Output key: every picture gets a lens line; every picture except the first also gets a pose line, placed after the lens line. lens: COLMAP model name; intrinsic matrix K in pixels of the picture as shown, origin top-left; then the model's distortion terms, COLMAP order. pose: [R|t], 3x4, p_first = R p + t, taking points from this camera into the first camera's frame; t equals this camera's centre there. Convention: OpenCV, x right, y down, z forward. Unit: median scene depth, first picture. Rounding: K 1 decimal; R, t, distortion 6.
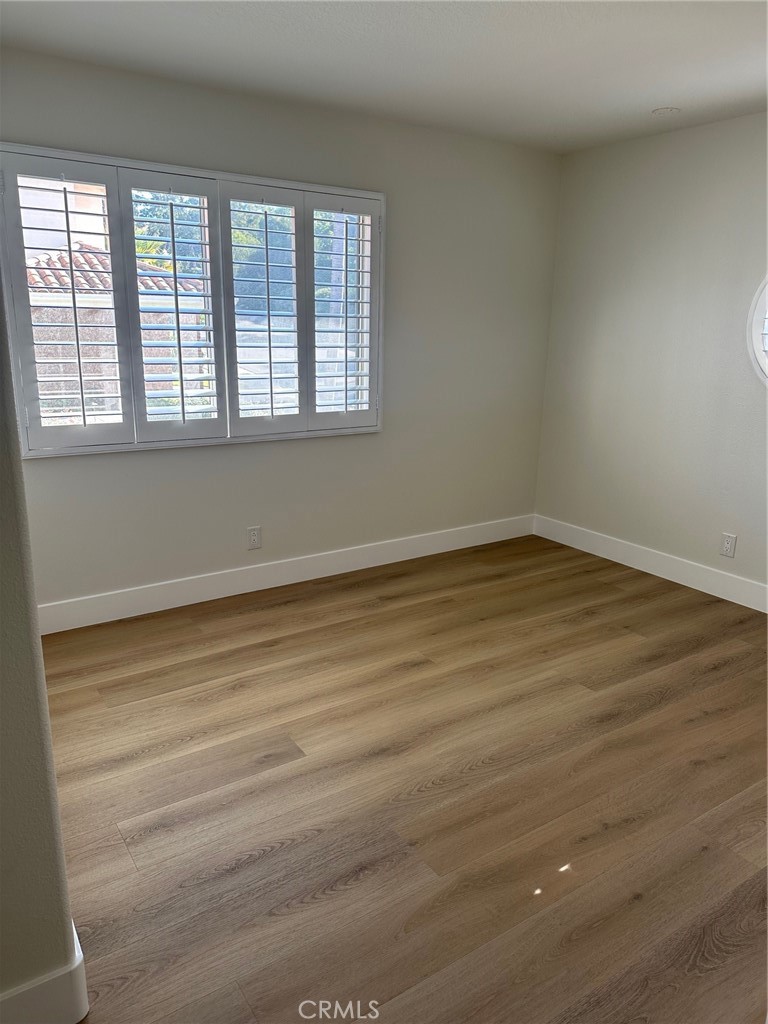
lens RADIAL K [[777.8, 0, 384.0], [0, 777.8, 512.0], [0, 0, 1]] dist [0.276733, -0.359700]
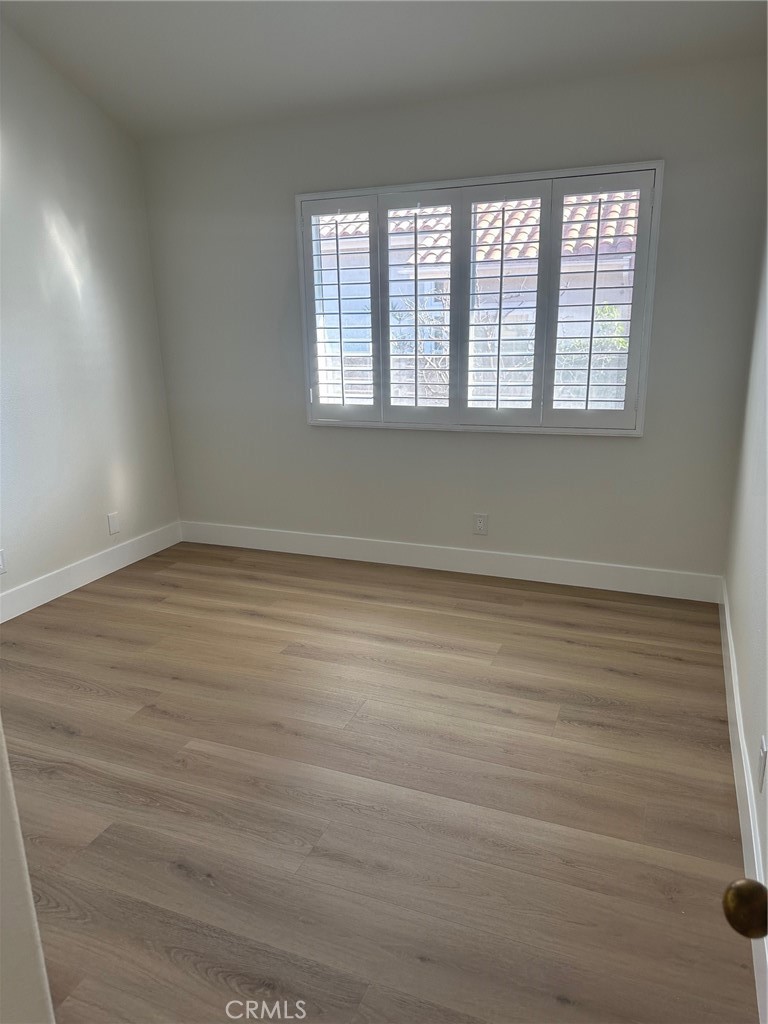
lens RADIAL K [[710.6, 0, 384.0], [0, 710.6, 512.0], [0, 0, 1]] dist [0.071921, -0.139502]
pose [[0.561321, 0.197135, -0.803777, 0.562962], [-0.164979, 0.978377, 0.124743, -0.086032], [0.810988, 0.062586, 0.581706, 0.375235]]
